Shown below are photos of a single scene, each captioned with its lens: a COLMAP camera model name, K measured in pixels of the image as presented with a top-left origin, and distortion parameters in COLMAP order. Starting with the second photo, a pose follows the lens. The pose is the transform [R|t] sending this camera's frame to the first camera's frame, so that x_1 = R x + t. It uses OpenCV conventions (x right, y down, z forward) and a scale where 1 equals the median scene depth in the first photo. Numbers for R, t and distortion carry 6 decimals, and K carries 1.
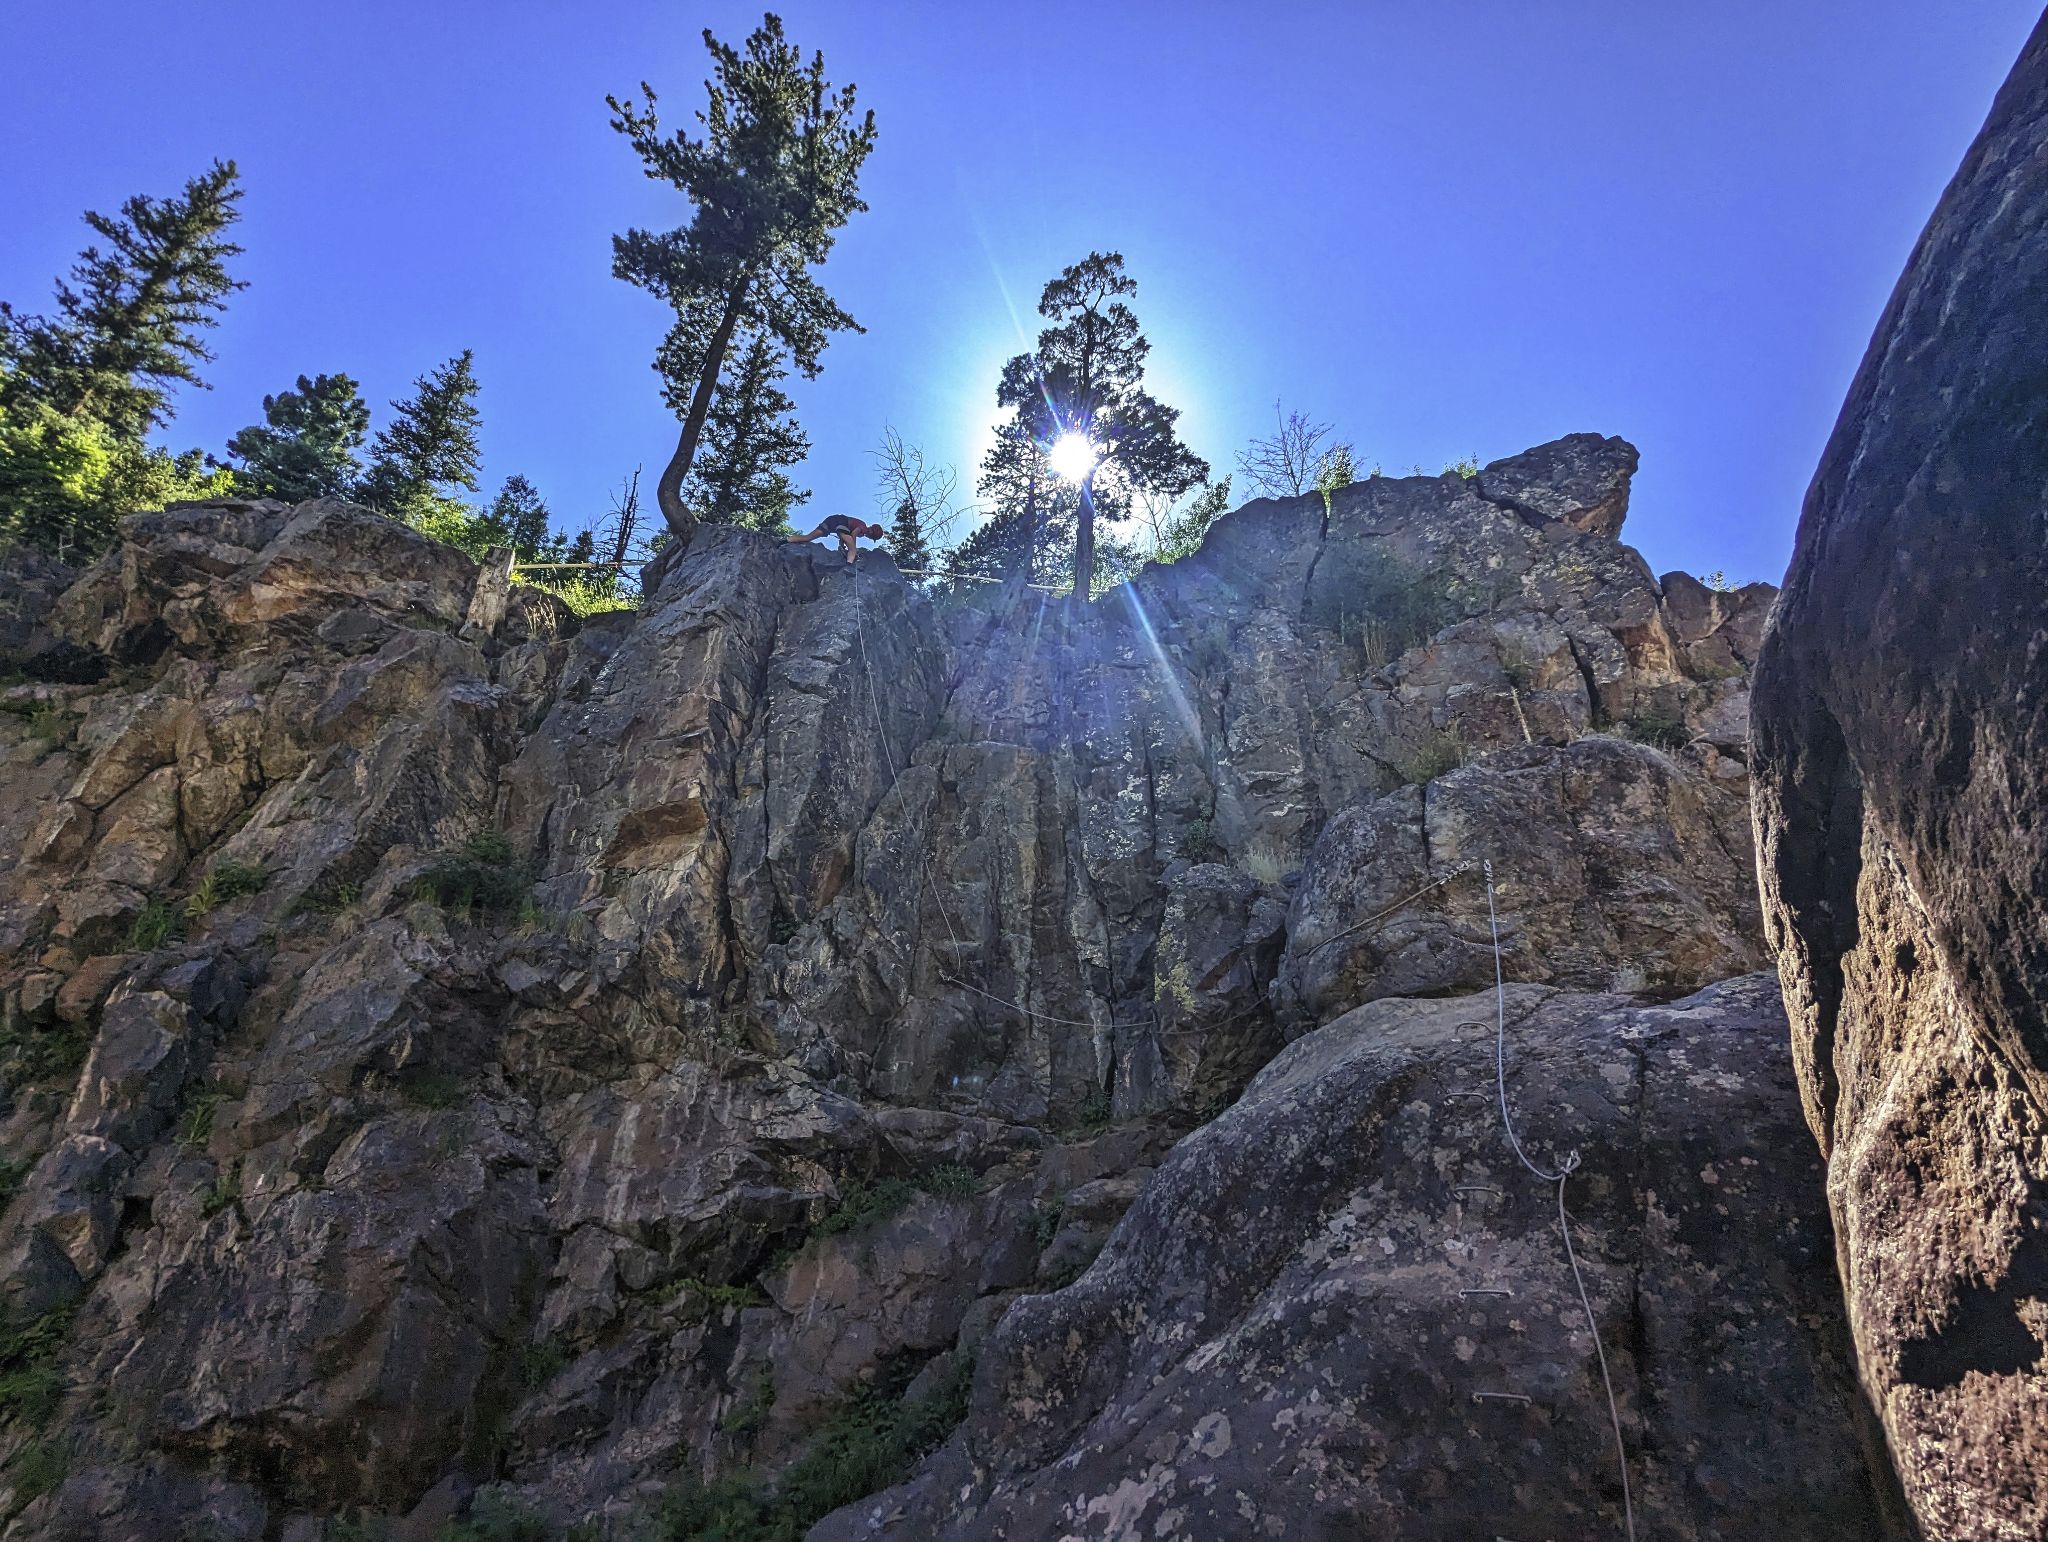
lens RADIAL K [[954.1, 0, 1030.0], [0, 954.1, 767.6], [0, 0, 1]] dist [0.000157, 0.000479]
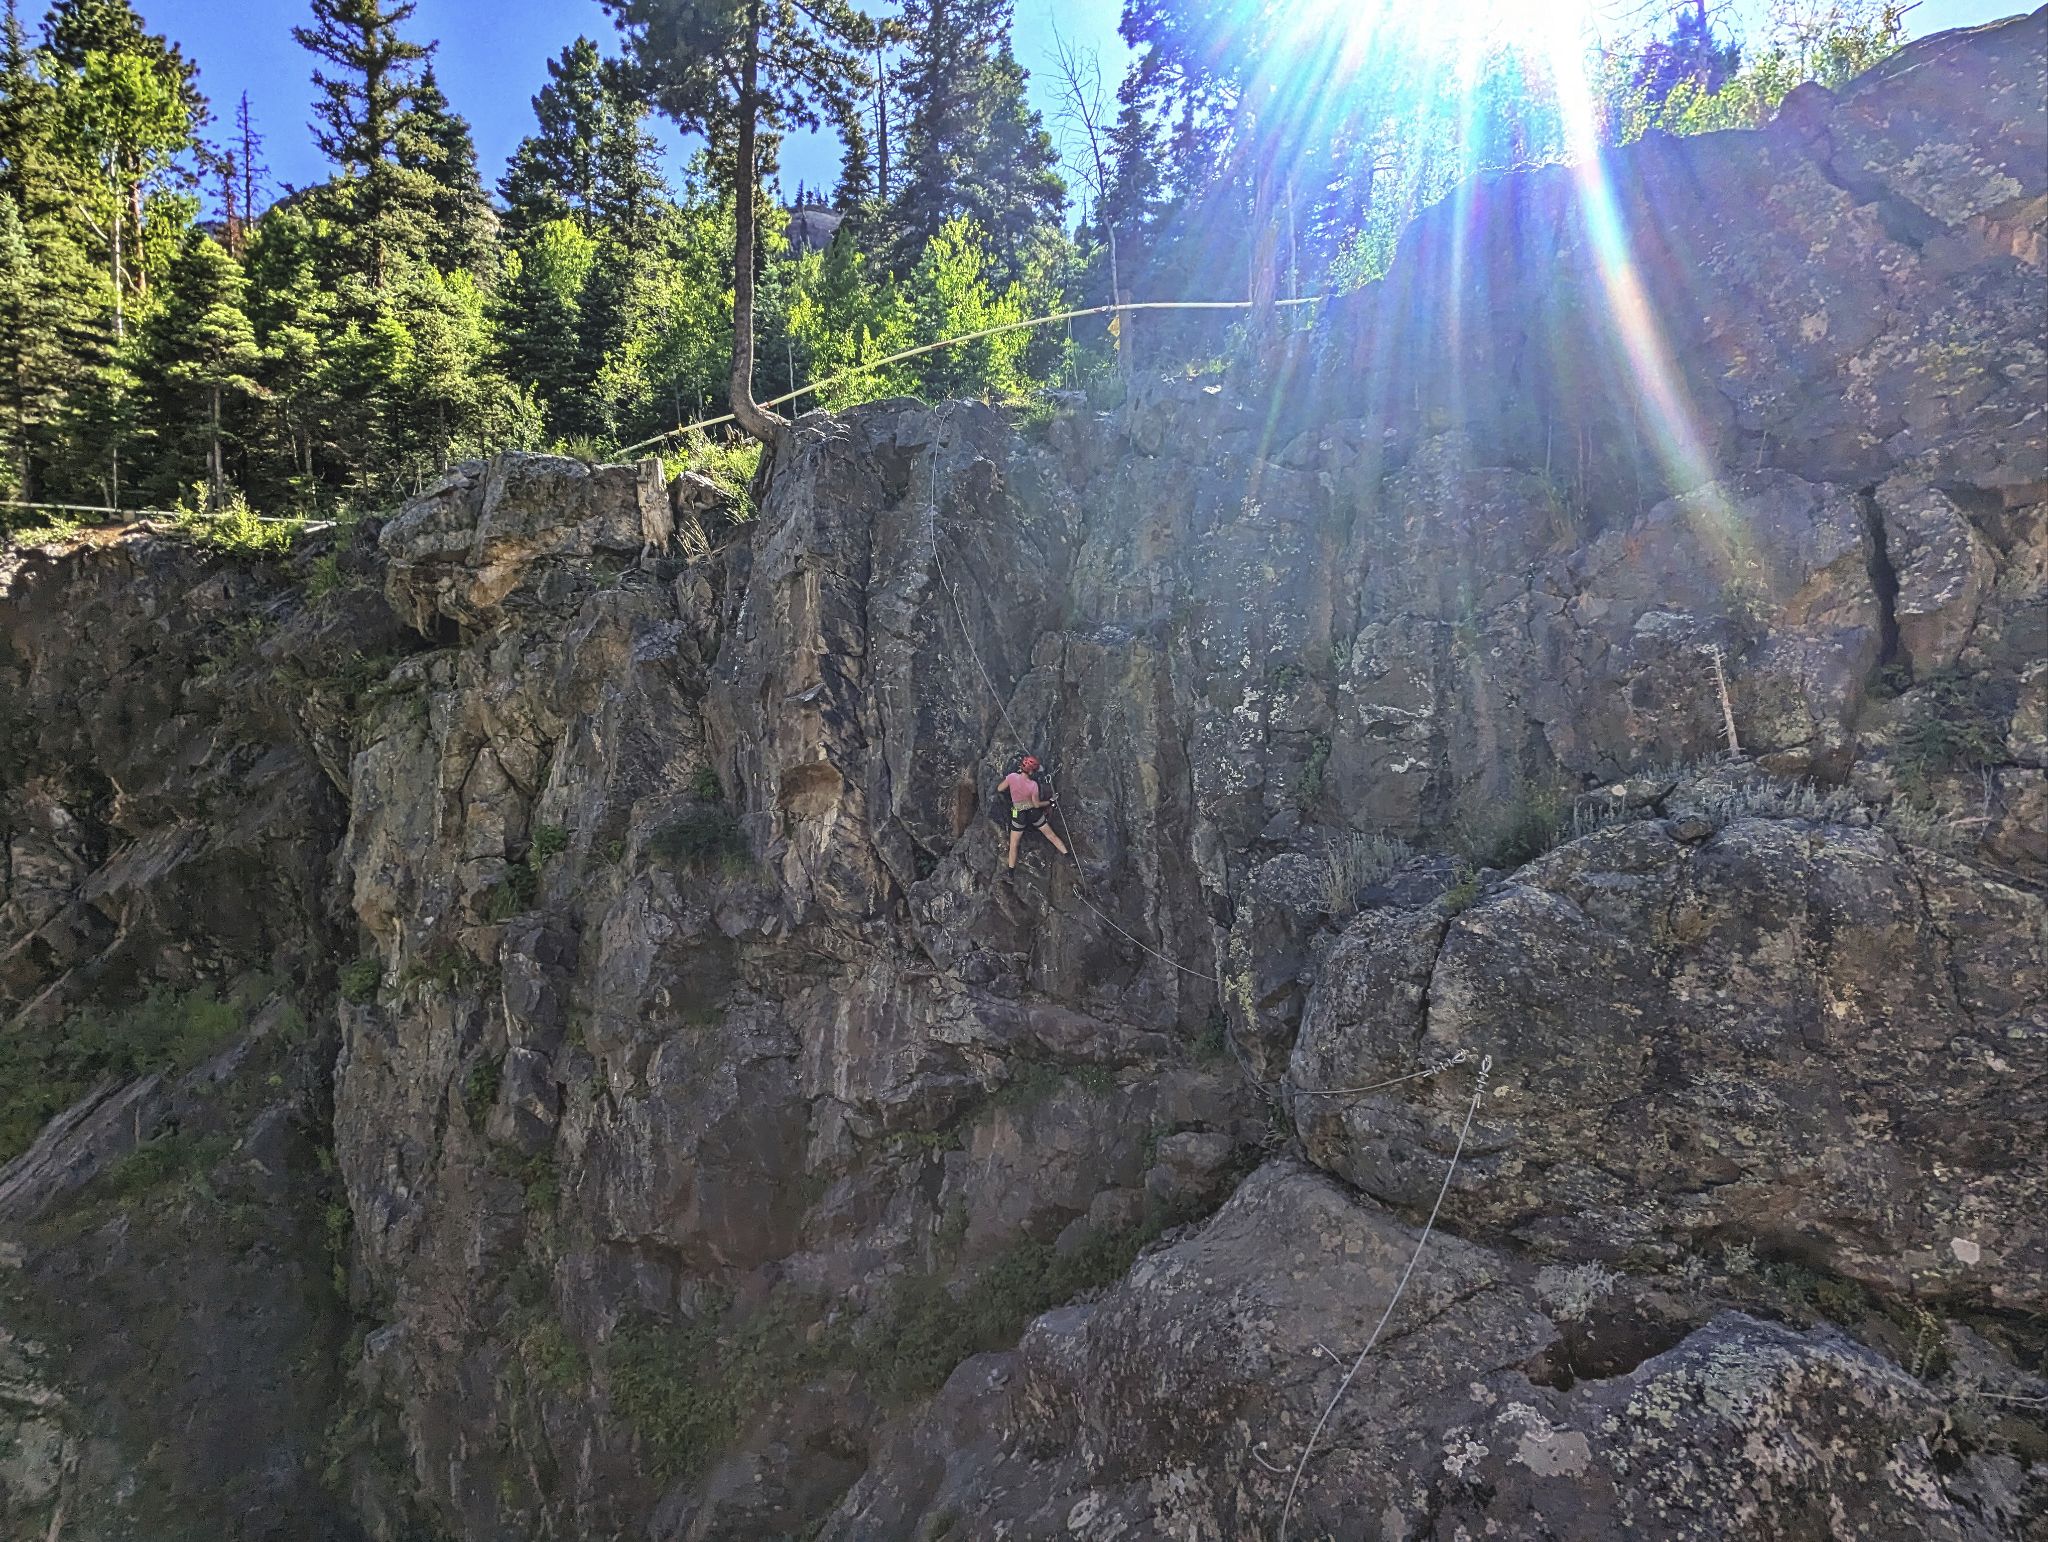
lens RADIAL K [[954.1, 0, 1018.5], [0, 954.1, 783.9], [0, 0, 1]] dist [0.000157, 0.000479]
pose [[0.905280, -0.016610, -0.424491, 0.335498], [0.218662, 0.874921, 0.432089, -0.396557], [0.364219, -0.483981, 0.795680, 0.226495]]
